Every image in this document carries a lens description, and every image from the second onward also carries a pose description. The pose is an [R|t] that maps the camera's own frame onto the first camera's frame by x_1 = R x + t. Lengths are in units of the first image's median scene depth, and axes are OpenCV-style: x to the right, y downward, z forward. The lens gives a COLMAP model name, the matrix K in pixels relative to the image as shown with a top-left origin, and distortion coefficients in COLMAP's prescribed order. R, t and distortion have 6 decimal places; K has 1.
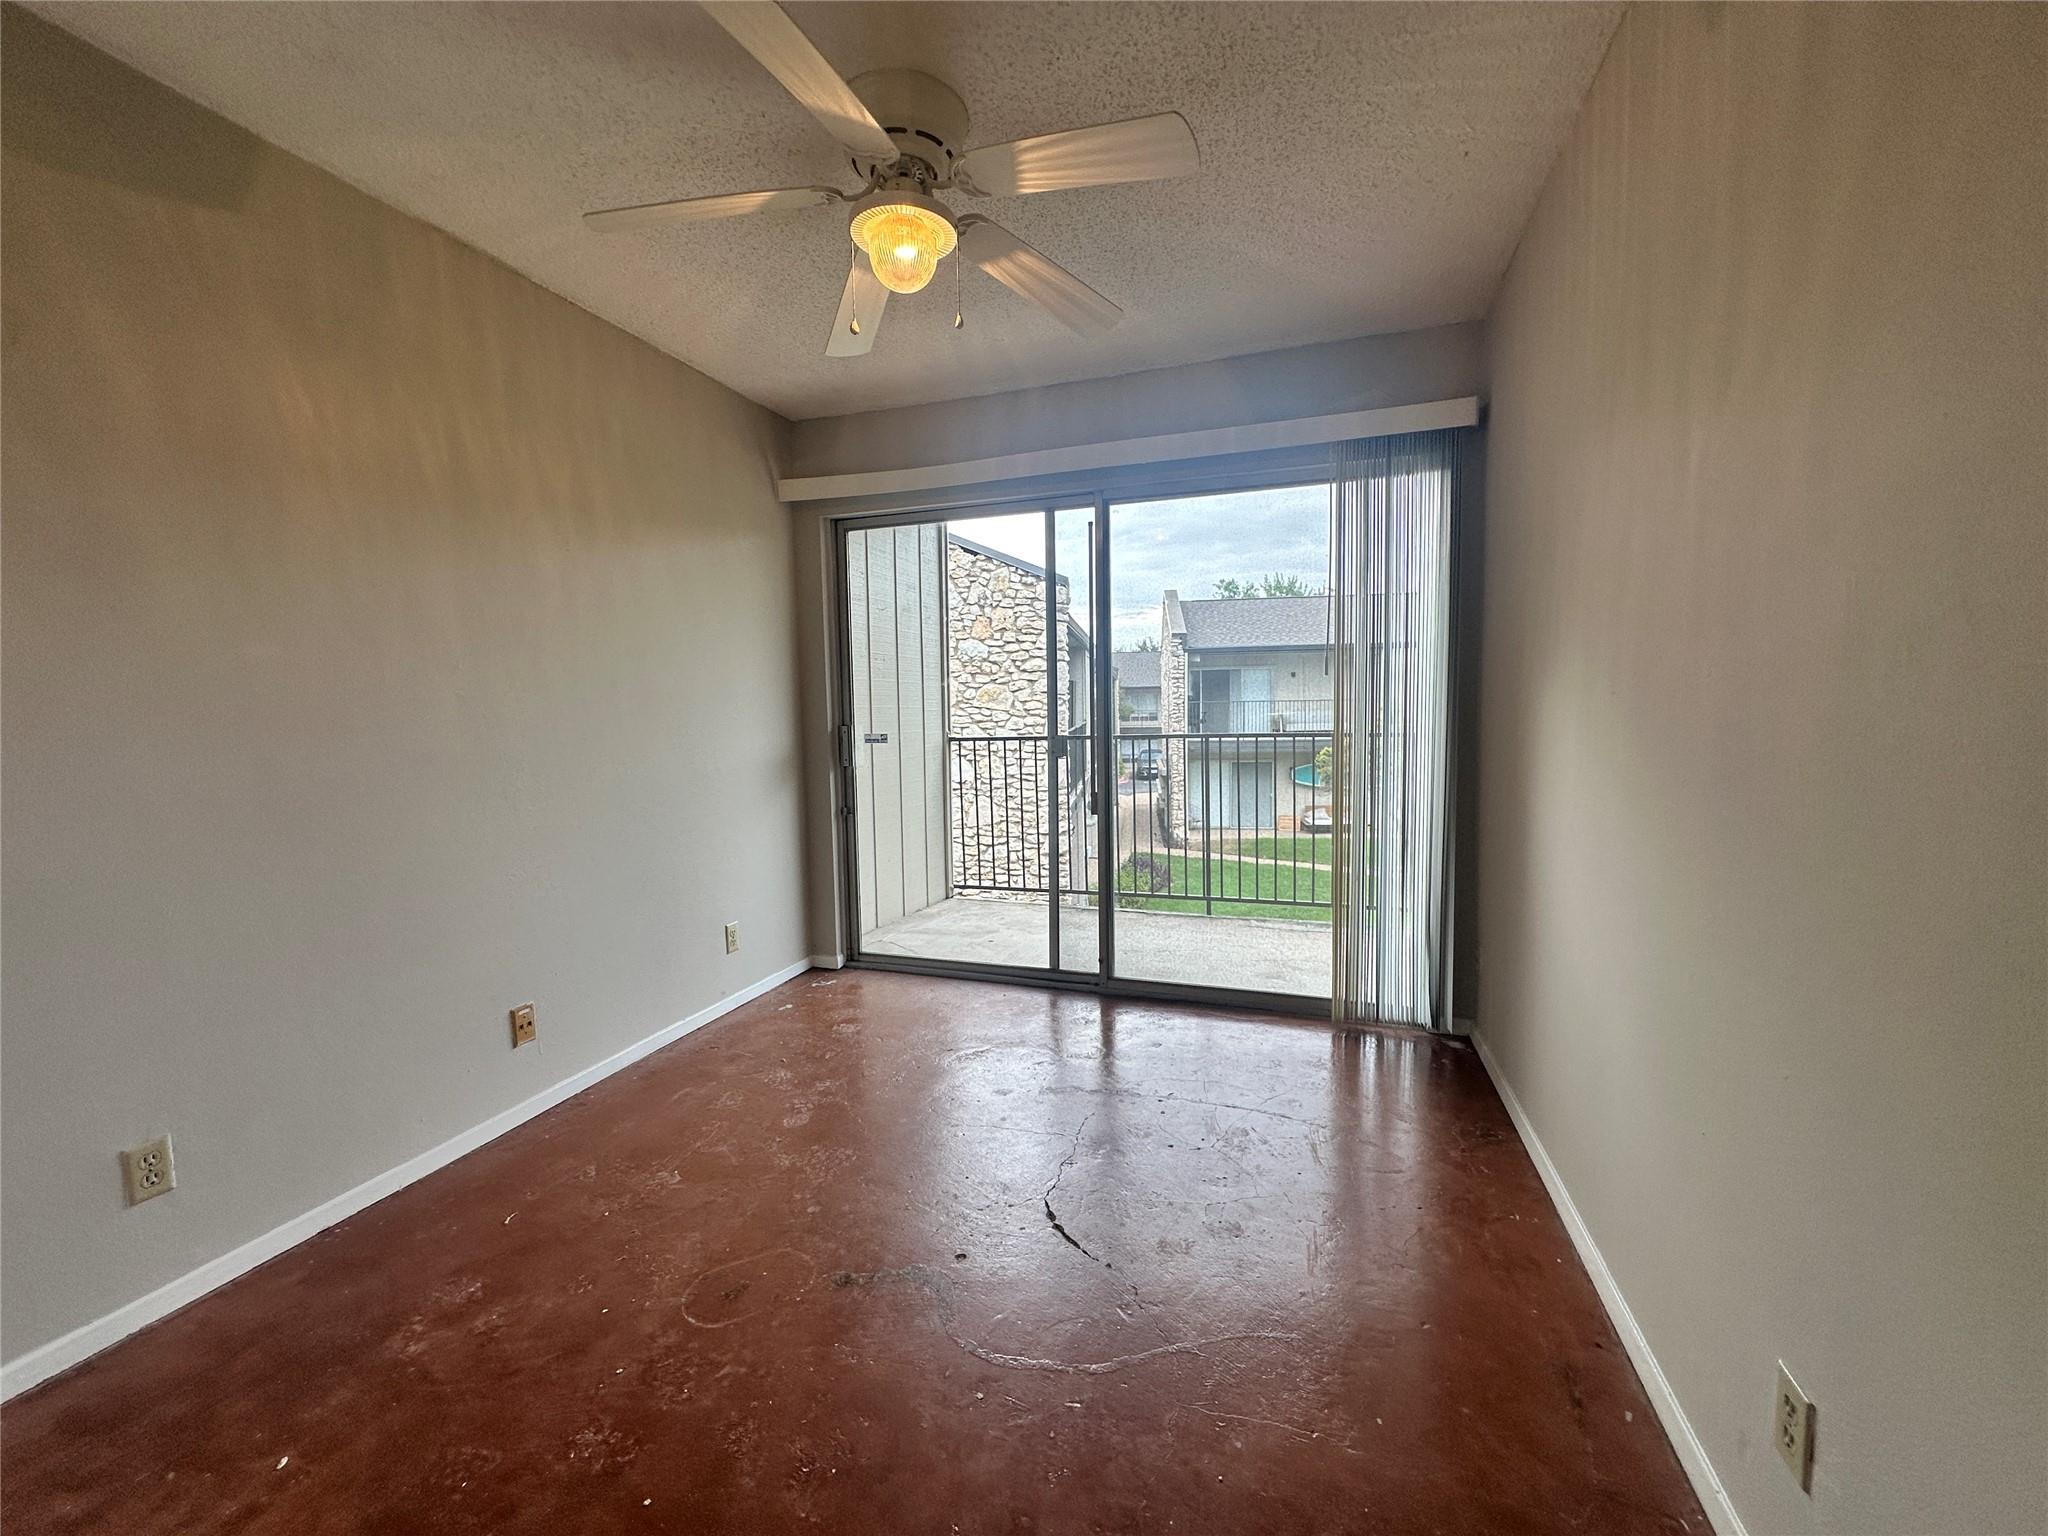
lens RADIAL K [[818.6, 0, 1032.8], [0, 818.6, 754.7], [0, 0, 1]] dist [-0.006396, 0.001652]
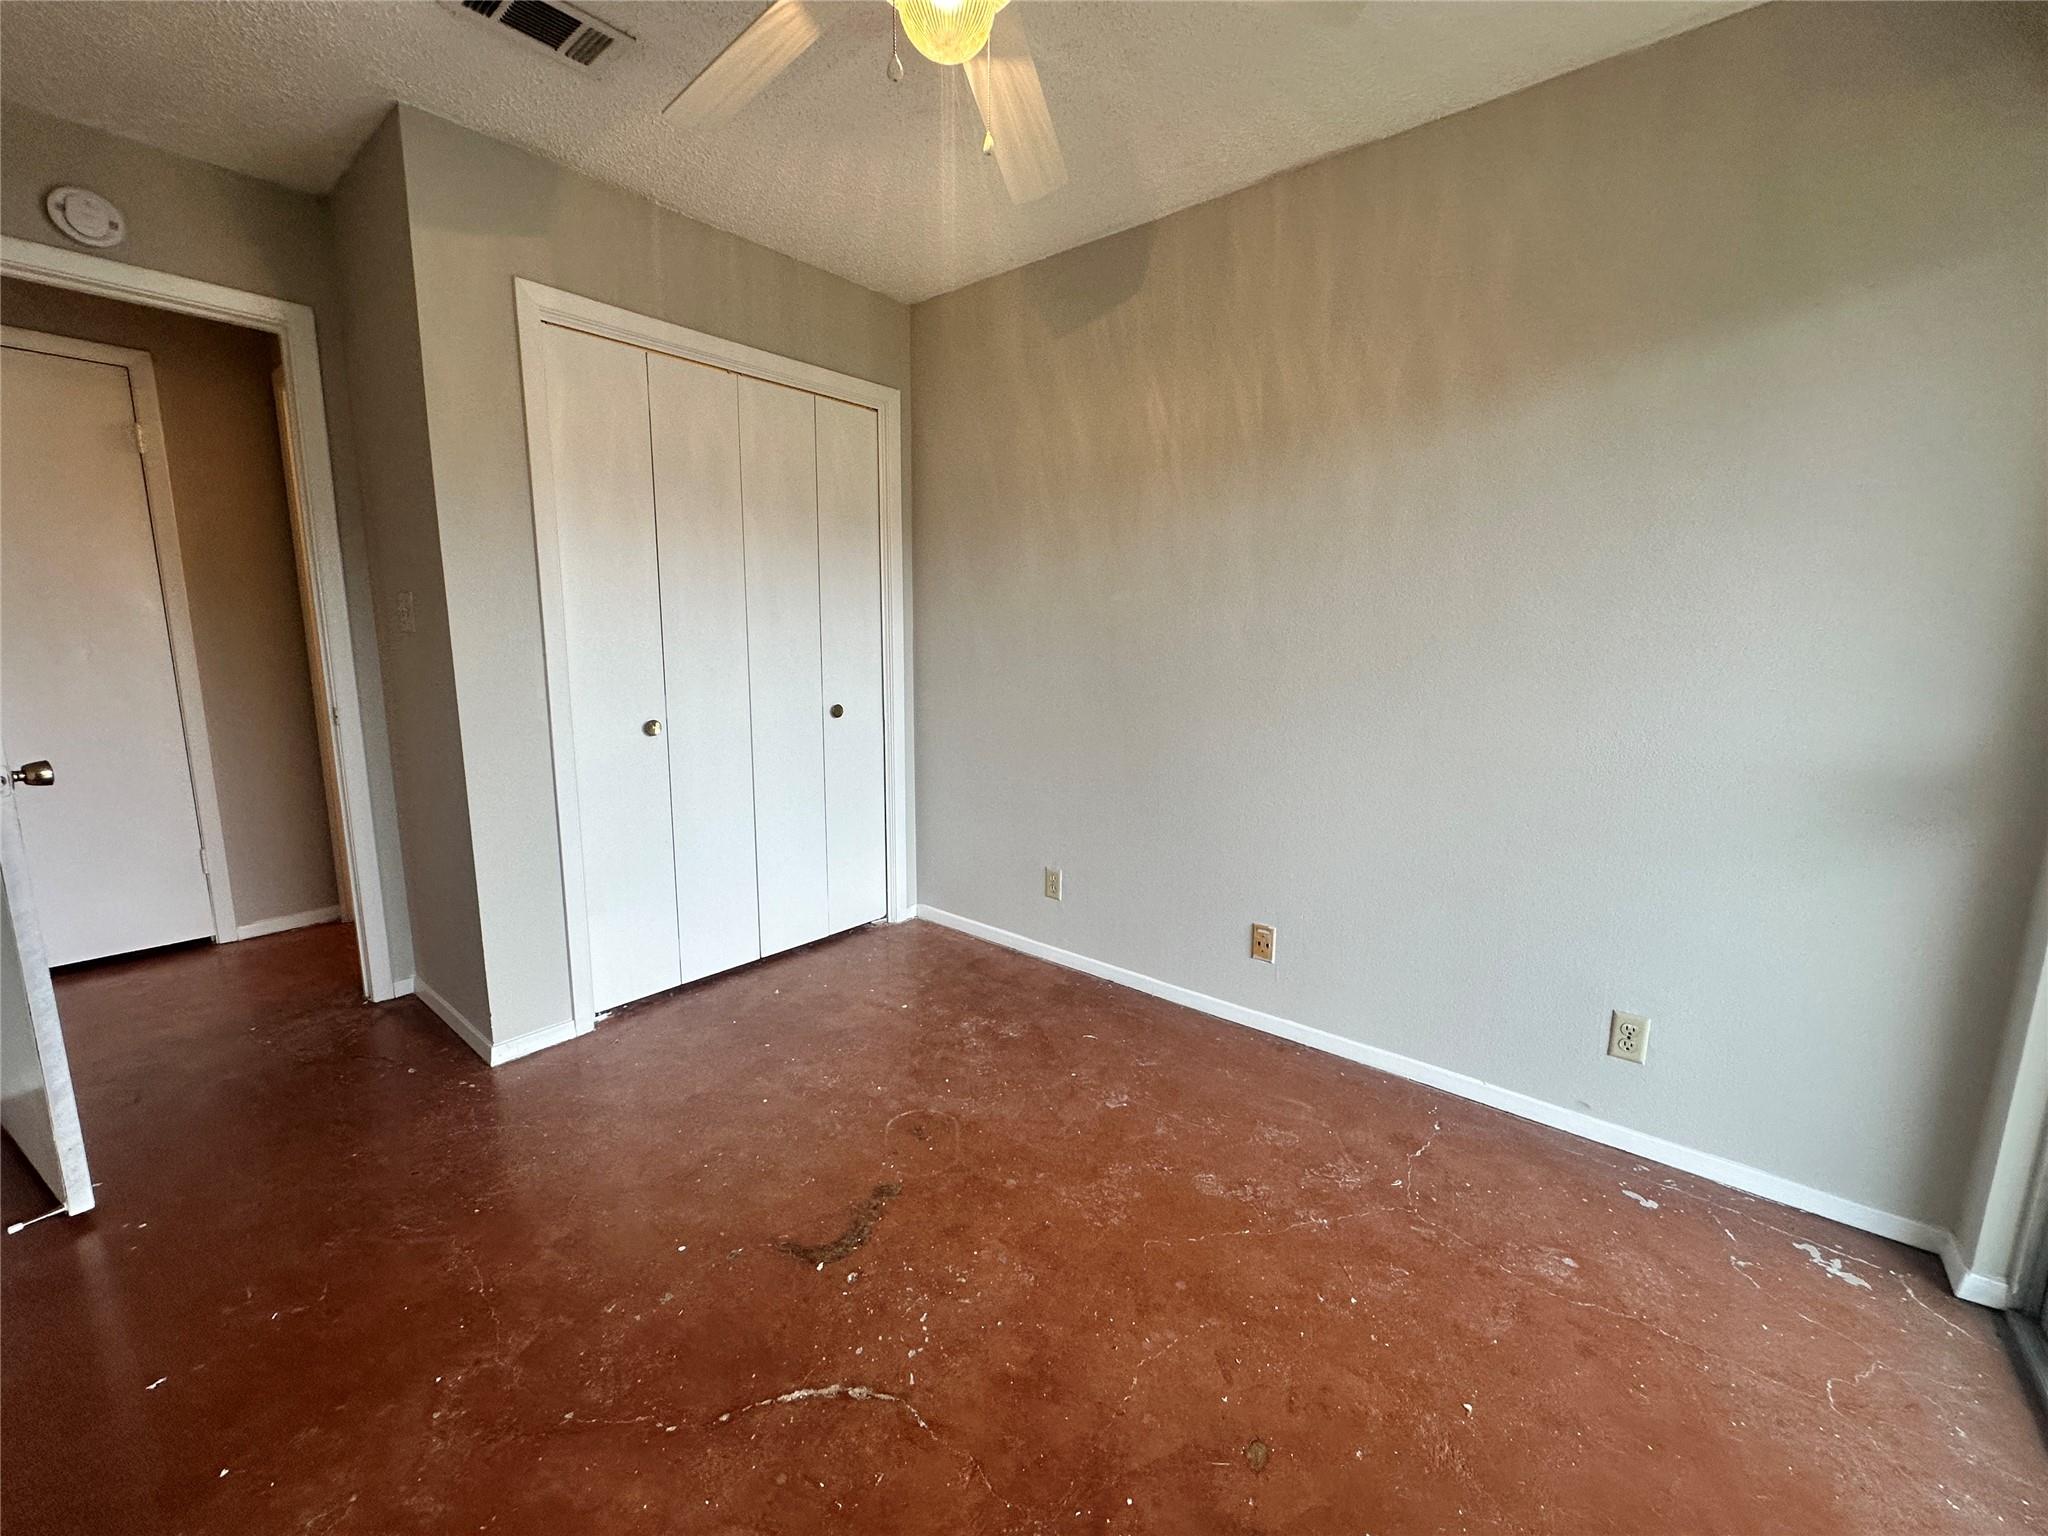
lens RADIAL K [[818.6, 0, 1030.1], [0, 818.6, 764.2], [0, 0, 1]] dist [-0.006396, 0.001652]
pose [[-0.337433, 0.170683, -0.925746, 0.436556], [-0.072878, 0.975736, 0.206464, -0.096334], [0.938524, 0.137134, -0.316807, 1.060835]]
